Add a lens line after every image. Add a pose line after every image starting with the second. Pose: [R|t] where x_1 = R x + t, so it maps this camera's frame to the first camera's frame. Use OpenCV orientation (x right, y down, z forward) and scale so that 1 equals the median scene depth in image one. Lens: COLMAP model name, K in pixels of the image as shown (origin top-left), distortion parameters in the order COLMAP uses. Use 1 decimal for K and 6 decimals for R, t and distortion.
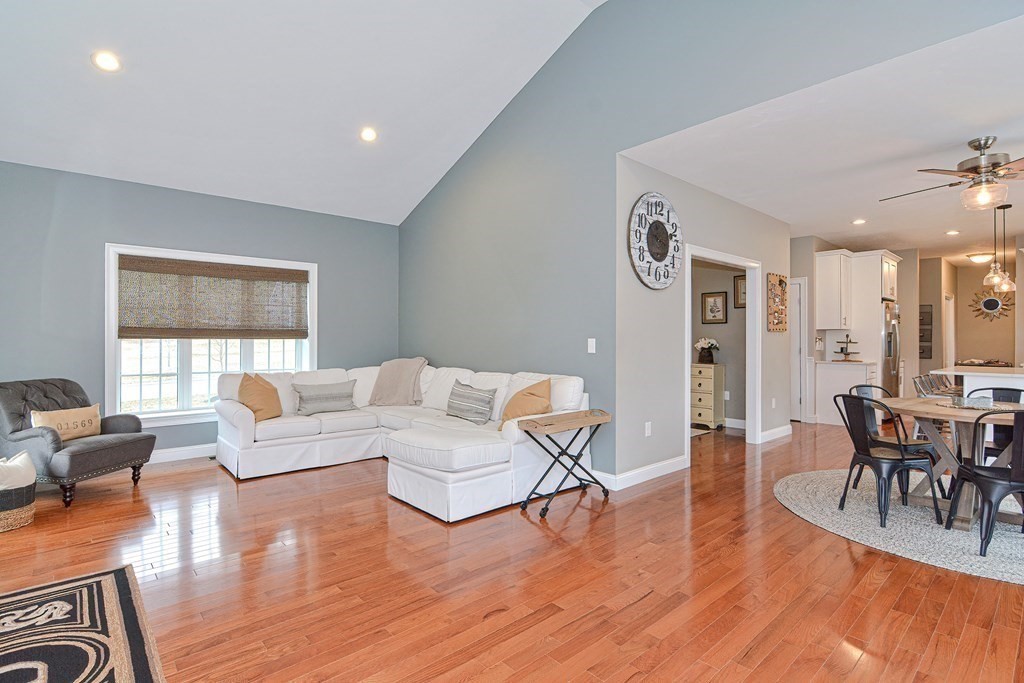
lens RADIAL K [[498.6, 0, 506.3], [0, 498.6, 333.9], [0, 0, 1]] dist [-0.000748, -0.000048]
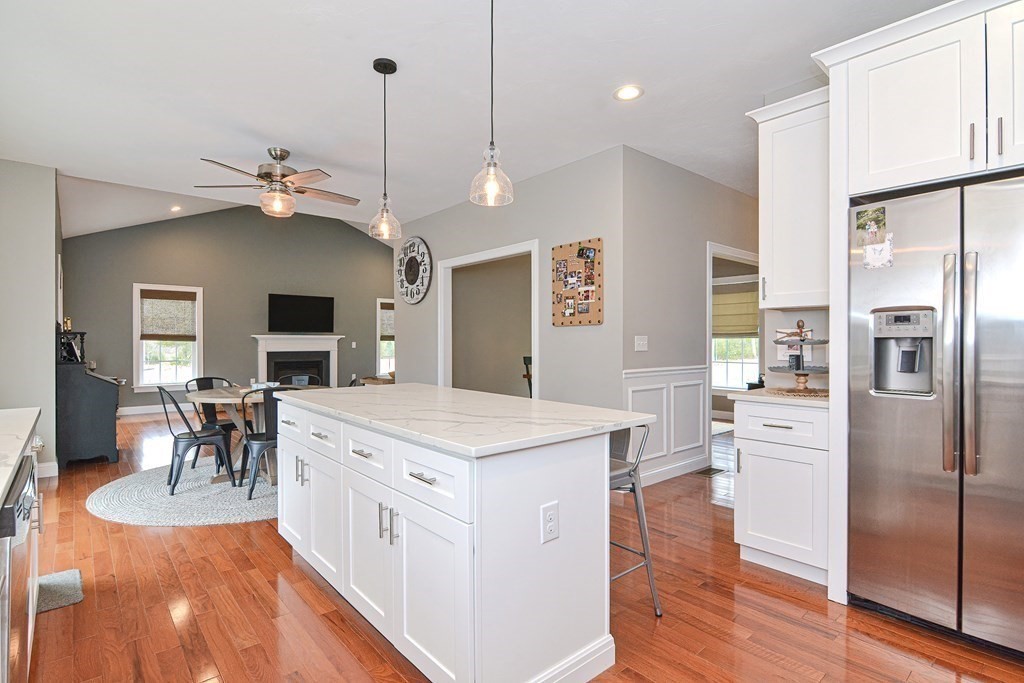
lens RADIAL K [[517.5, 0, 506.6], [0, 517.5, 339.0], [0, 0, 1]] dist [-0.001073, -0.000997]
pose [[-0.029991, -0.005505, -0.999535, 1.727159], [0.012983, 0.999898, -0.005897, 0.023685], [0.999466, -0.013154, -0.029916, 1.266007]]
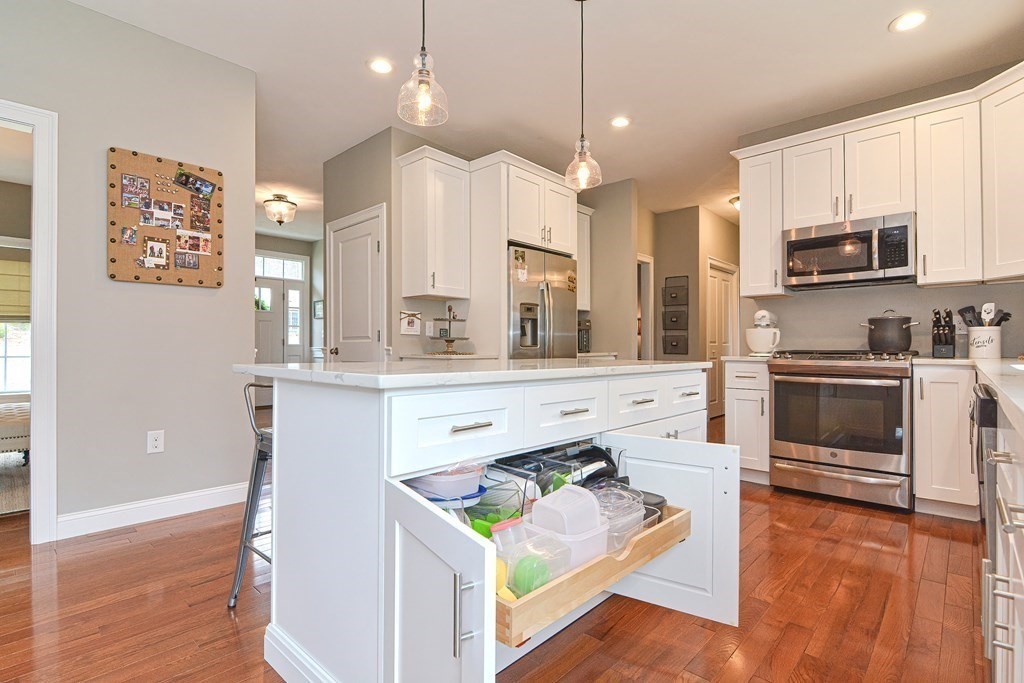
lens RADIAL K [[483.8, 0, 524.6], [0, 483.8, 343.1], [0, 0, 1]] dist [0.001243, -0.000088]
pose [[0.994112, -0.004406, 0.108271, 1.134103], [0.004328, 0.999990, 0.000951, 0.068515], [-0.108274, -0.000477, 0.994121, 0.724773]]
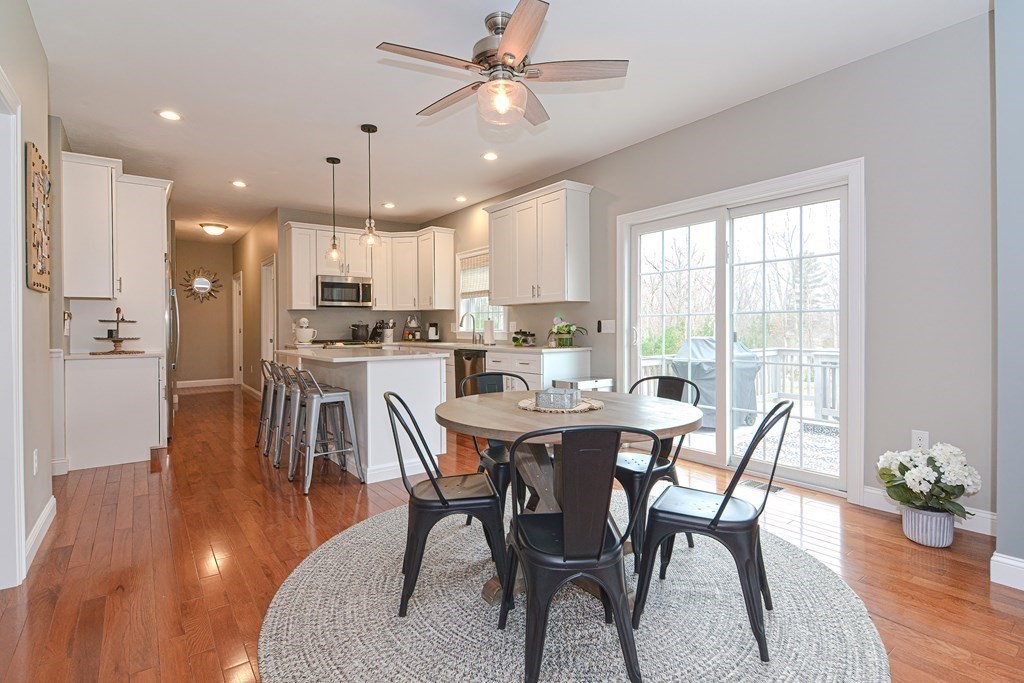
lens RADIAL K [[492.7, 0, 503.2], [0, 492.7, 324.5], [0, 0, 1]] dist [-0.000546, -0.000134]
pose [[0.093664, -0.001141, 0.995603, 0.232239], [-0.003313, 0.999993, 0.001458, 0.029711], [-0.995598, -0.003435, 0.093660, 0.785327]]
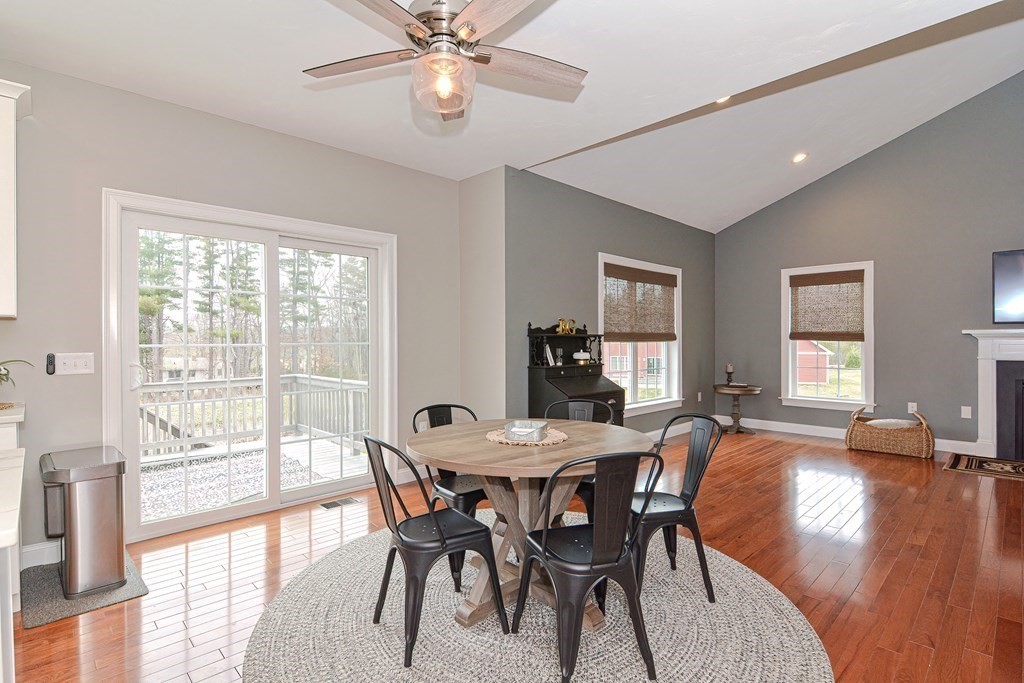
lens RADIAL K [[496.9, 0, 512.0], [0, 496.9, 341.5], [0, 0, 1]] dist [-0.001201, -0.000254]
pose [[-0.999654, 0.004240, -0.025974, 0.760150], [0.004488, 0.999945, -0.009472, 0.015601], [0.025933, -0.009585, -0.999618, 1.303341]]
